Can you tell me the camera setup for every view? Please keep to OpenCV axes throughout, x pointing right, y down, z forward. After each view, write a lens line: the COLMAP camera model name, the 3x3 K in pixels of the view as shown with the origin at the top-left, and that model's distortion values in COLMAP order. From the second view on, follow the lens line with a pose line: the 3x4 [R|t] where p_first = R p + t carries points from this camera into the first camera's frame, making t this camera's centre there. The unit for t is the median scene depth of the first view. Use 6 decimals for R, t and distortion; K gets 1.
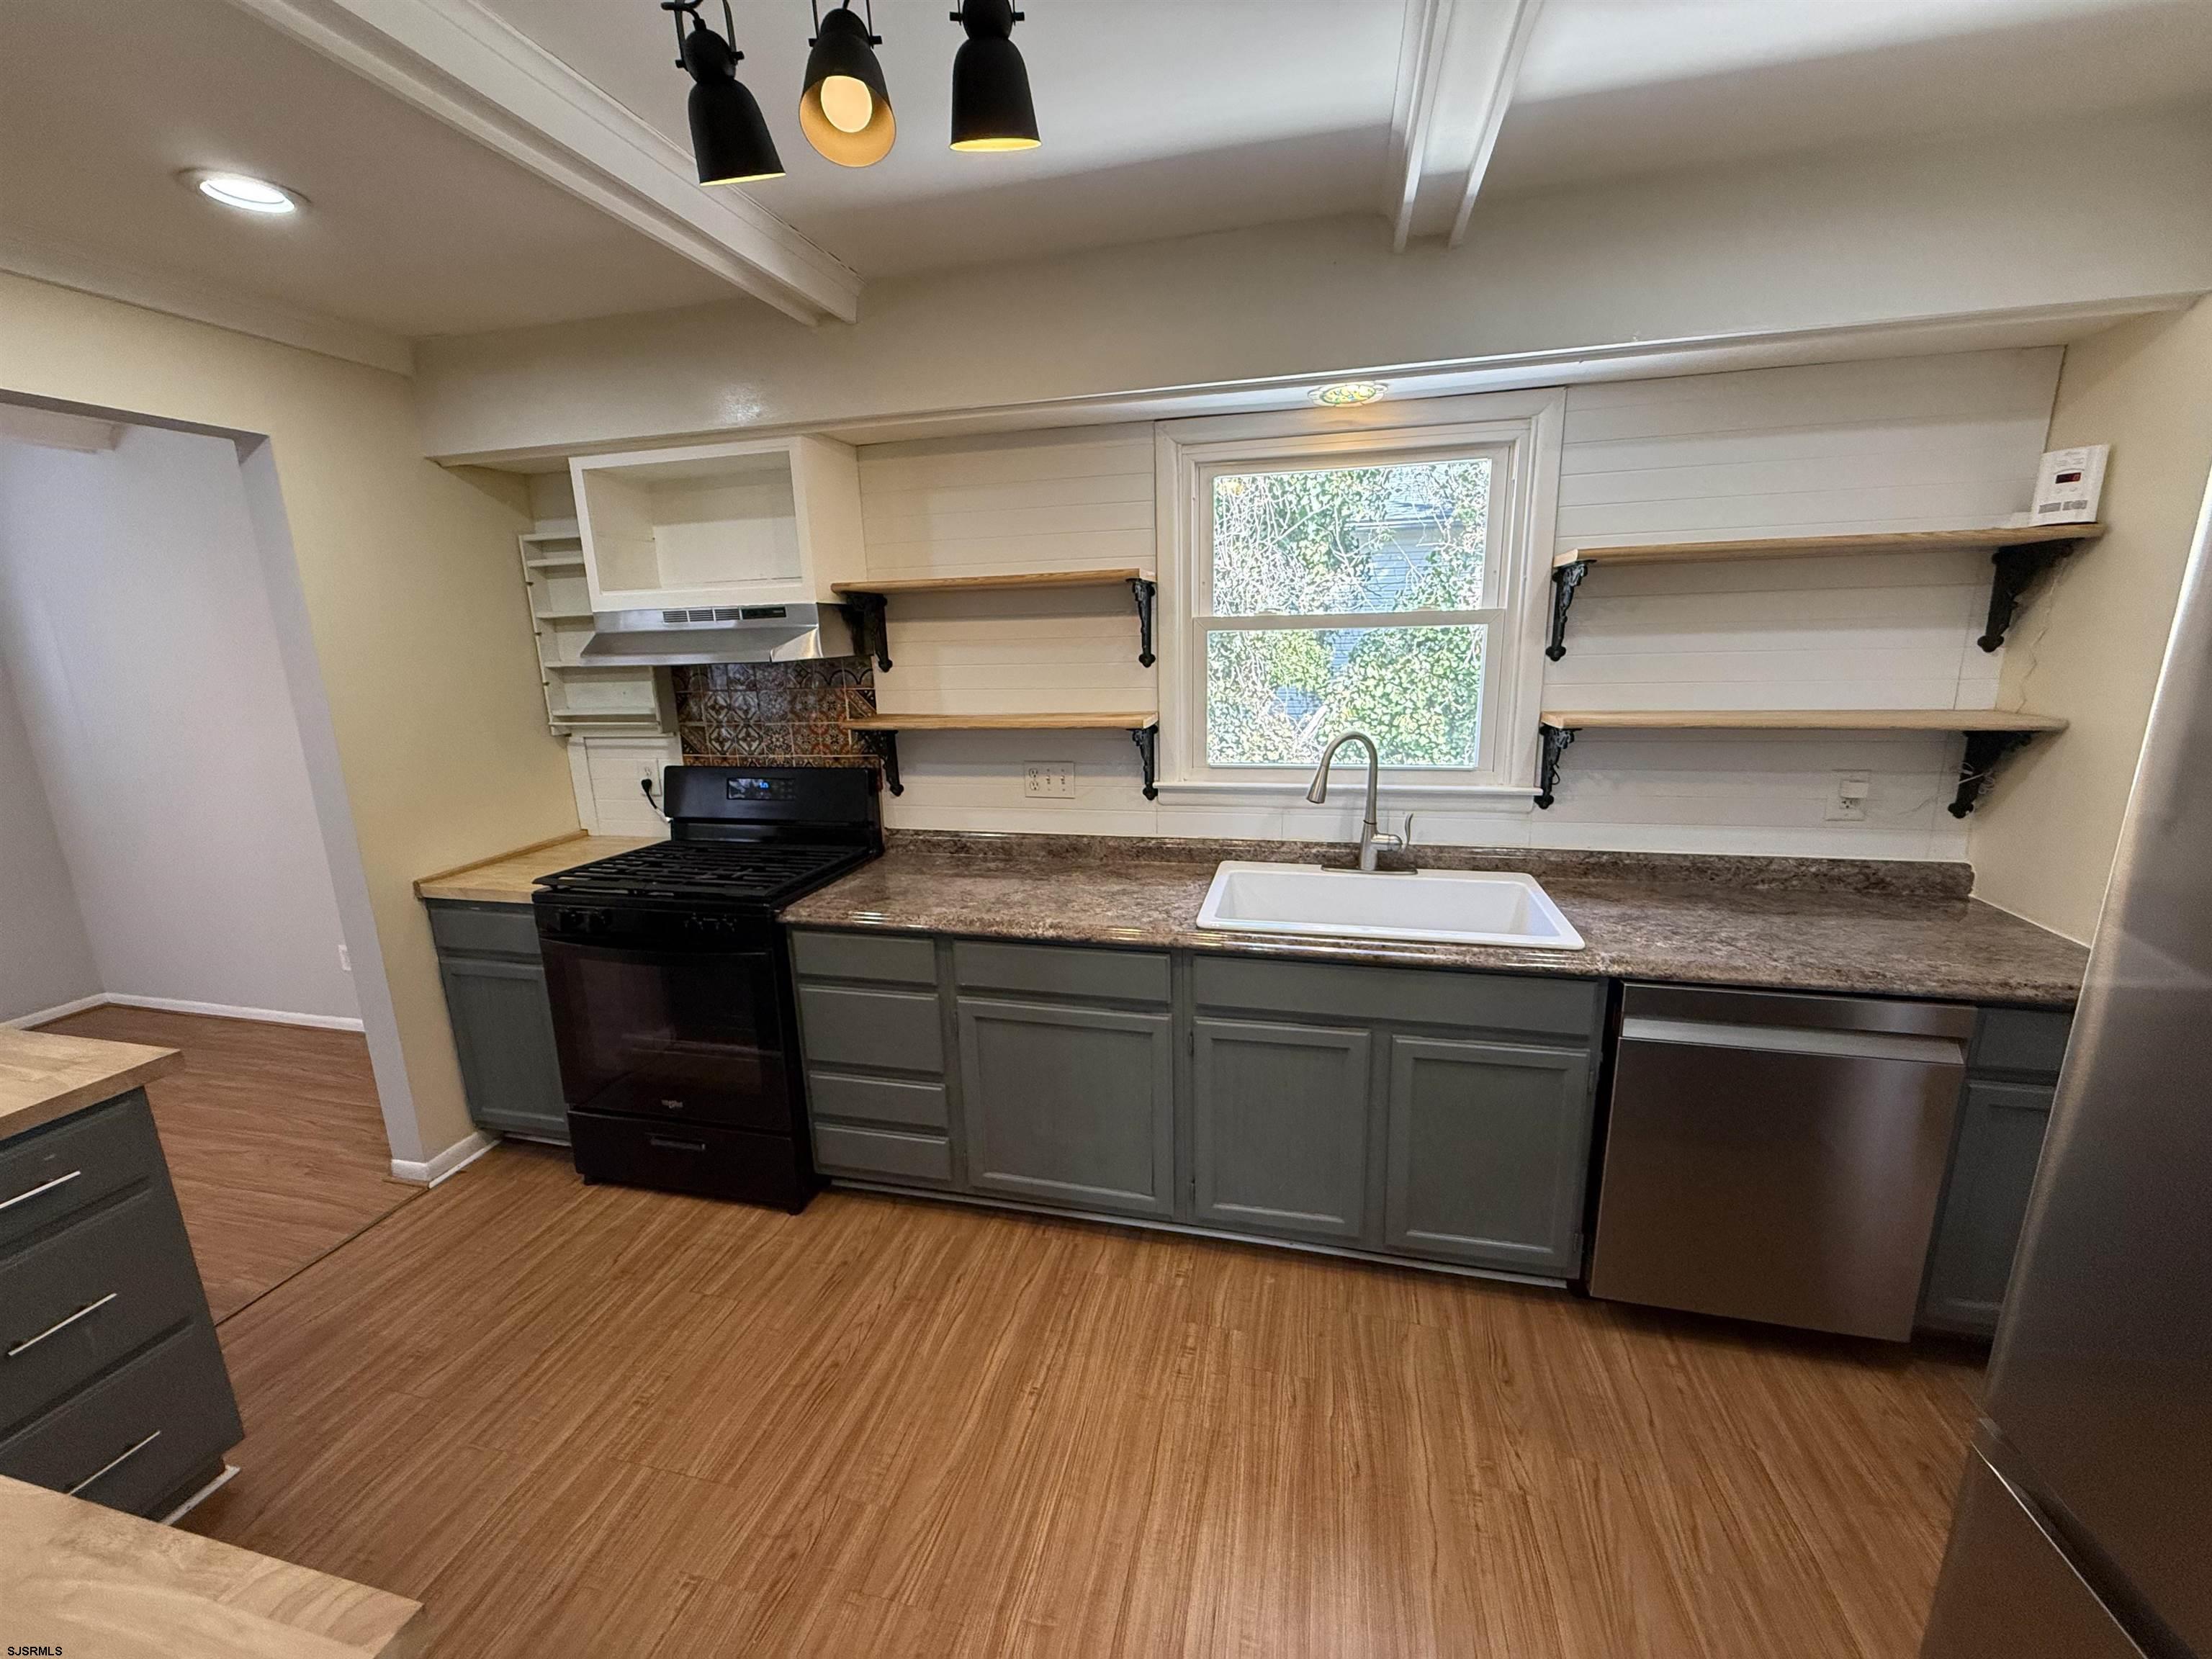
lens RADIAL K [[877.2, 0, 1105.0], [0, 877.2, 822.0], [0, 0, 1]] dist [0.002887, -0.000421]
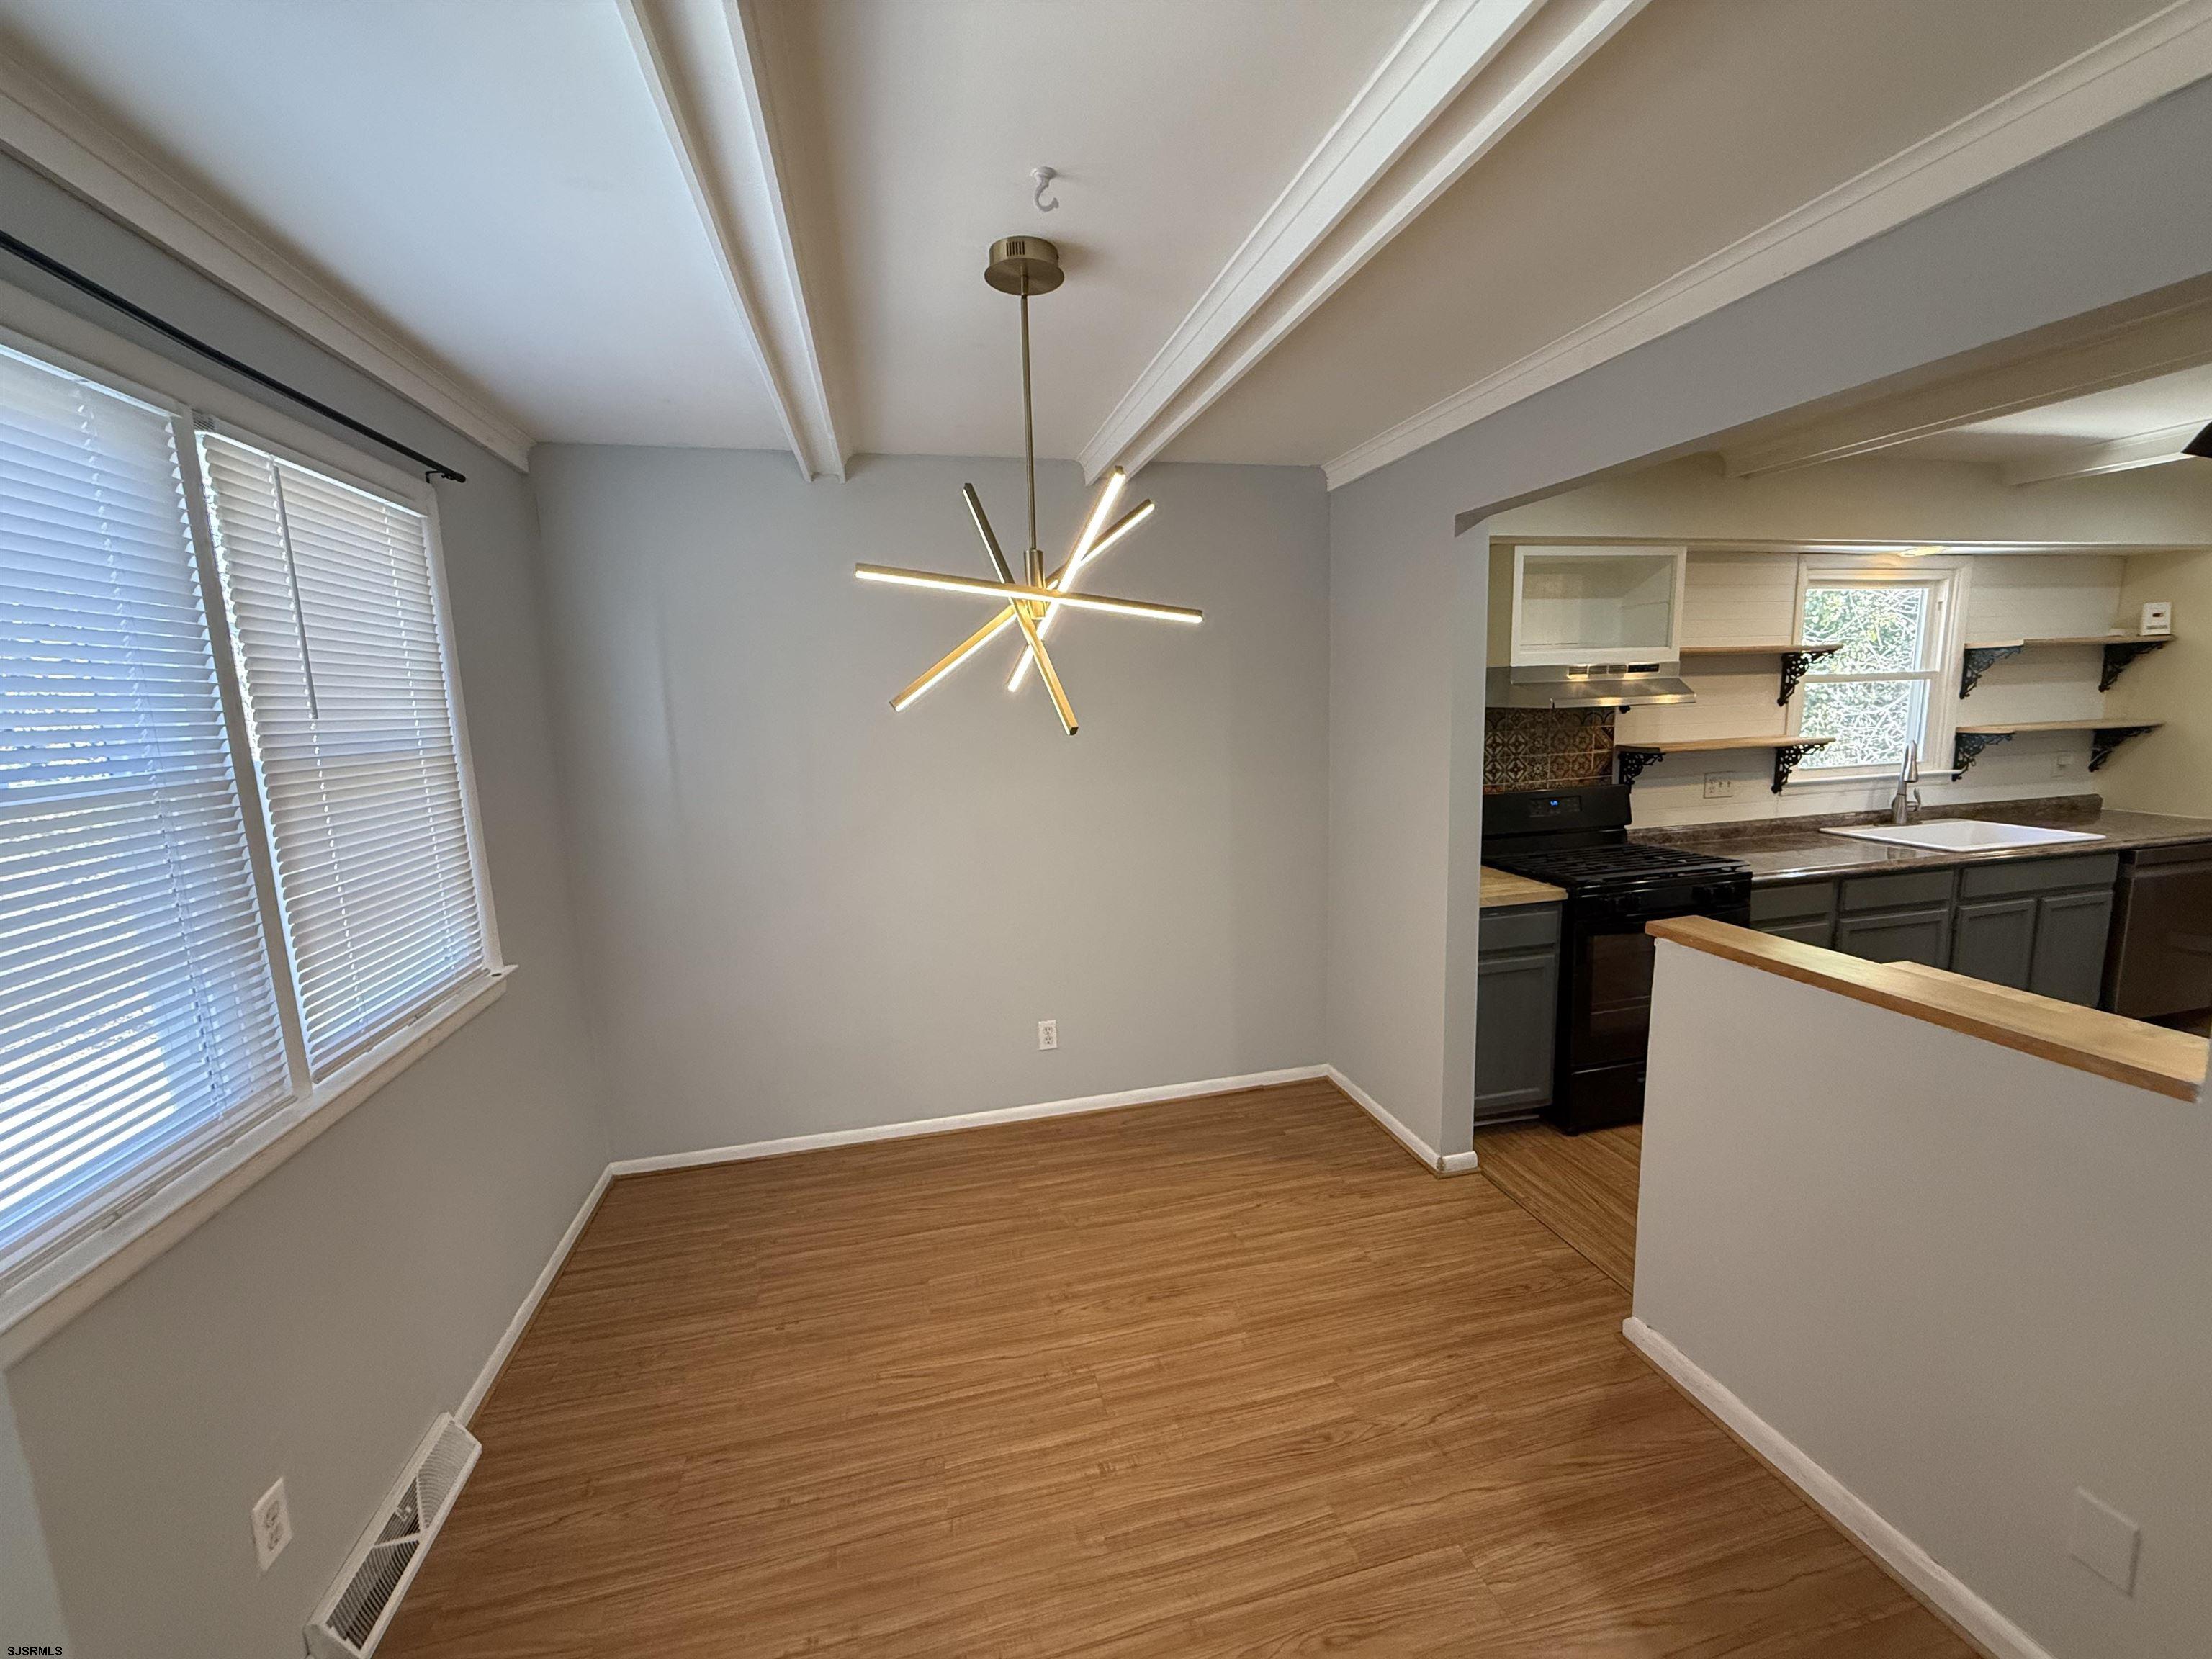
lens RADIAL K [[877.2, 0, 1105.0], [0, 877.2, 822.0], [0, 0, 1]] dist [0.002887, -0.000421]
pose [[0.886910, -0.066115, 0.457187, -1.825932], [0.106670, 0.992269, -0.063439, -0.004364], [-0.449458, 0.105033, 0.887105, 0.198316]]
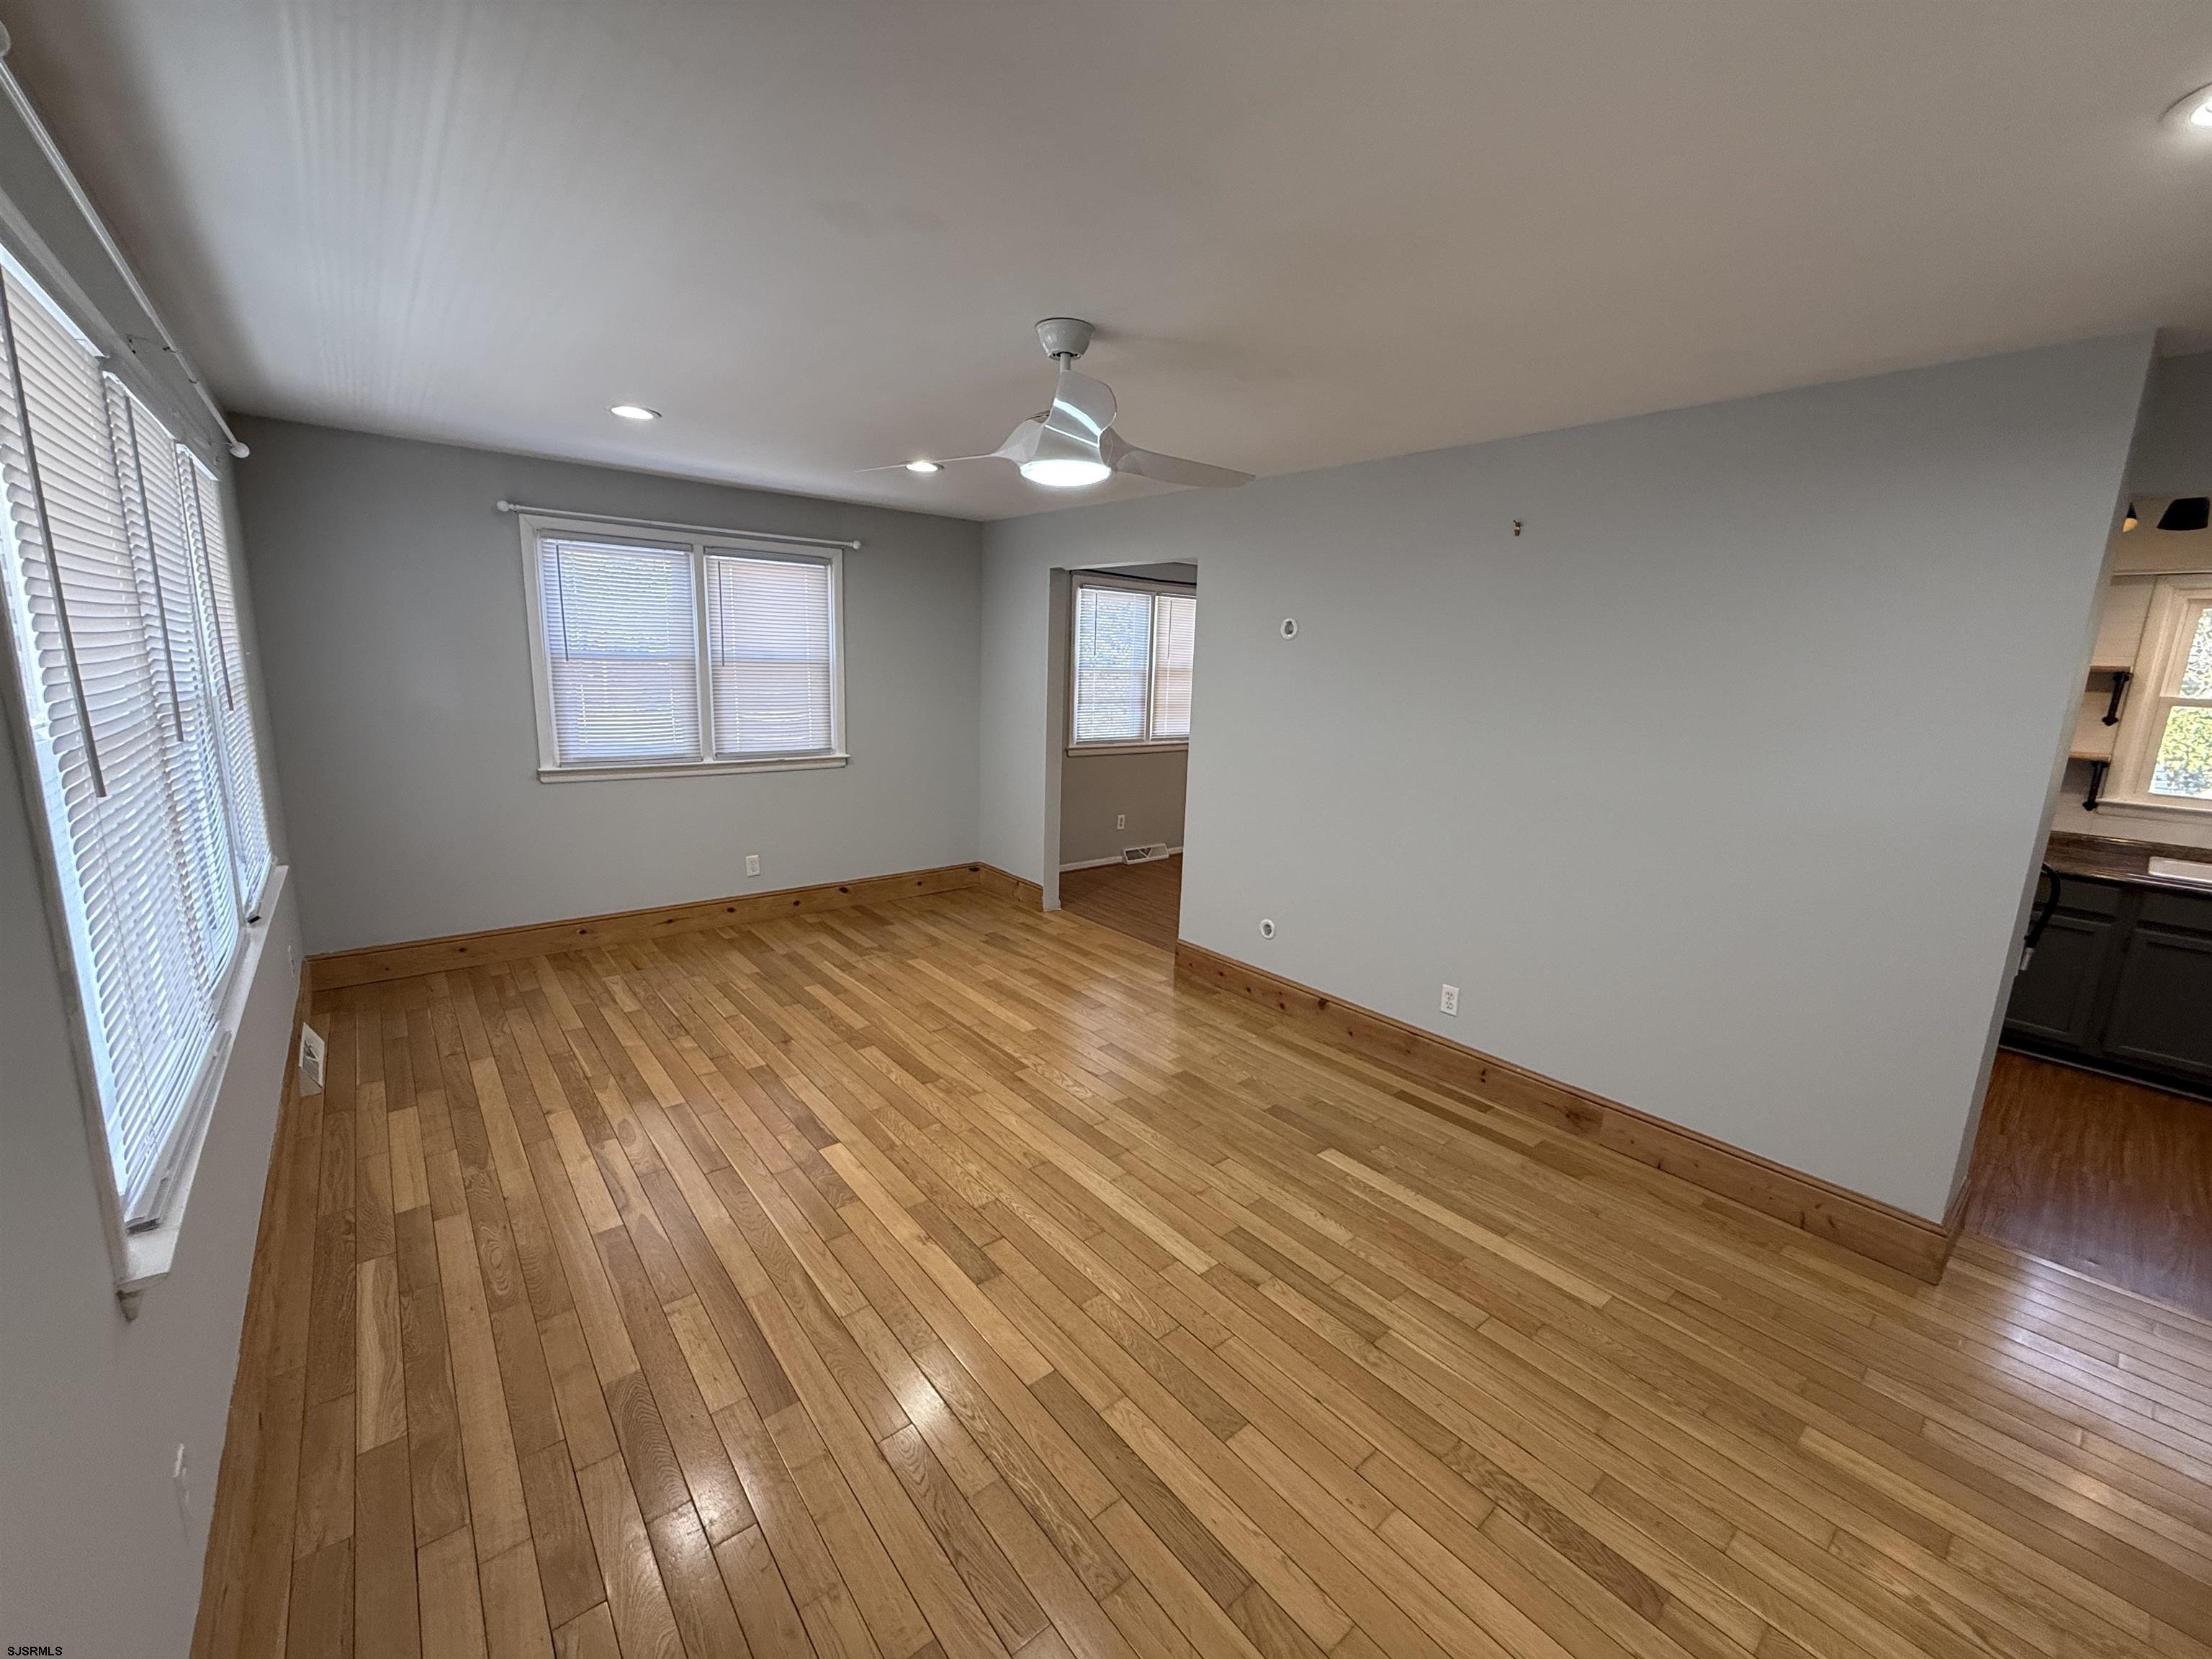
lens RADIAL K [[877.2, 0, 1105.0], [0, 877.2, 822.0], [0, 0, 1]] dist [0.002887, -0.000421]
pose [[0.803519, 0.164972, -0.571963, -0.487508], [-0.184074, 0.982599, 0.024818, 0.298647], [0.566104, 0.085342, 0.819904, -1.351767]]
